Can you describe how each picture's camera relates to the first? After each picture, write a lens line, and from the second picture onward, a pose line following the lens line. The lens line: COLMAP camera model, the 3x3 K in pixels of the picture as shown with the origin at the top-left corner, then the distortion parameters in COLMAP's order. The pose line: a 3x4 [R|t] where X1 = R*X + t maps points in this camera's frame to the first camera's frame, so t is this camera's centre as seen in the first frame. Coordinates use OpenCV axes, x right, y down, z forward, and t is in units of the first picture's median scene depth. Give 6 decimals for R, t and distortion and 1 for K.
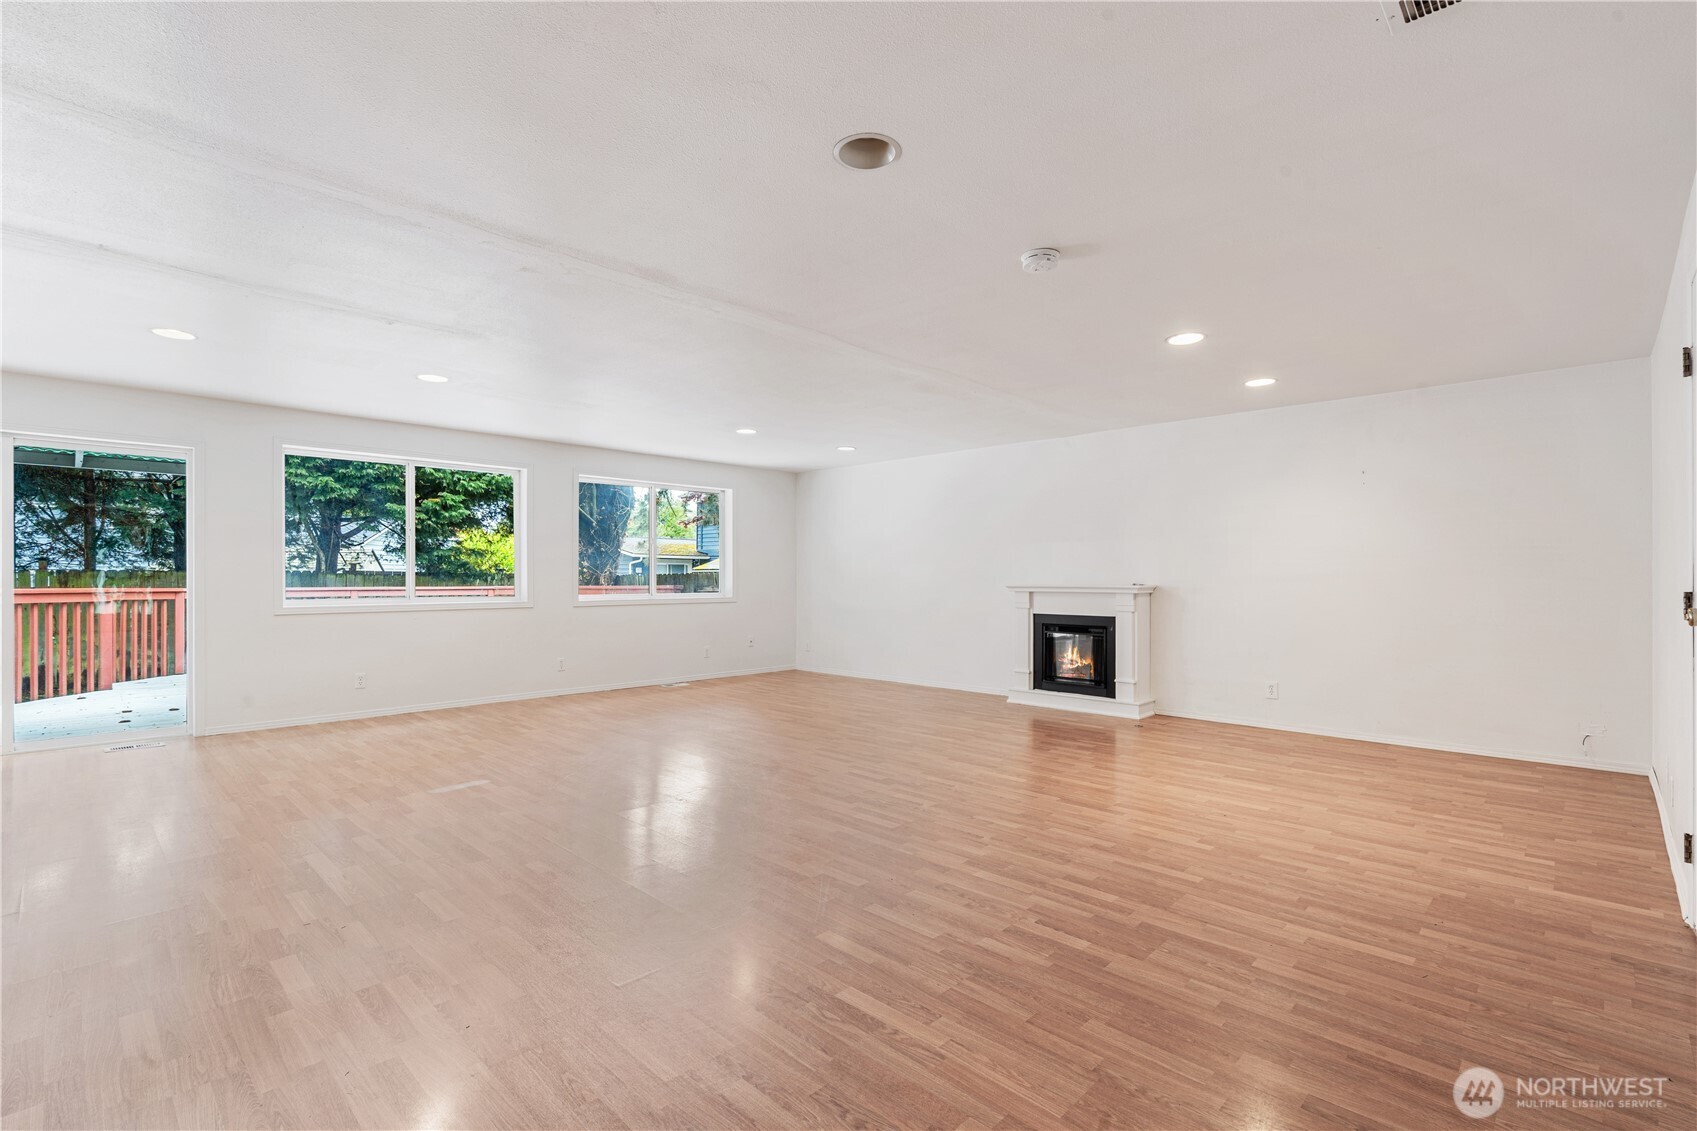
lens RADIAL K [[771.7, 0, 846.3], [0, 771.7, 564.6], [0, 0, 1]] dist [-0.002103, 0.000648]
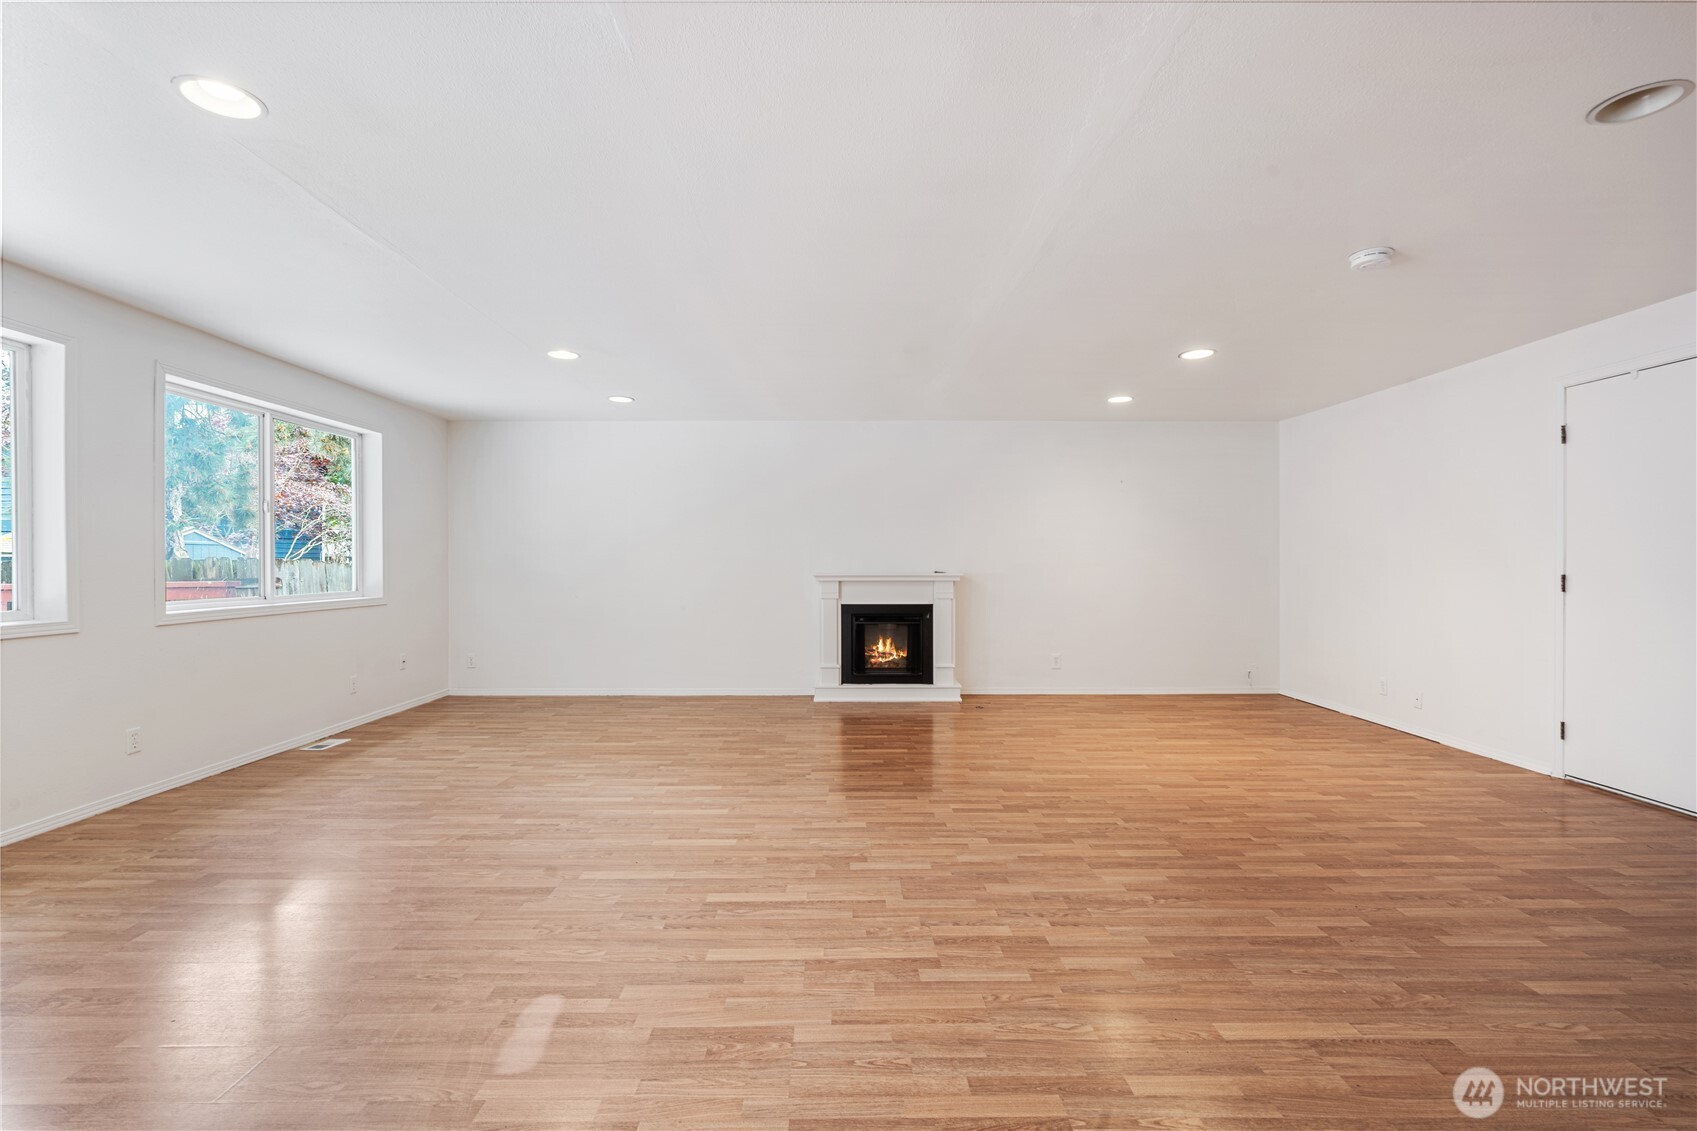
lens RADIAL K [[764.2, 0, 848.5], [0, 764.2, 565.5], [0, 0, 1]] dist [0.000970, -0.000027]
pose [[0.708948, -0.001320, 0.705260, -0.773319], [-0.011170, 0.999852, 0.013099, 0.007129], [-0.705173, -0.017164, 0.708828, 0.627473]]
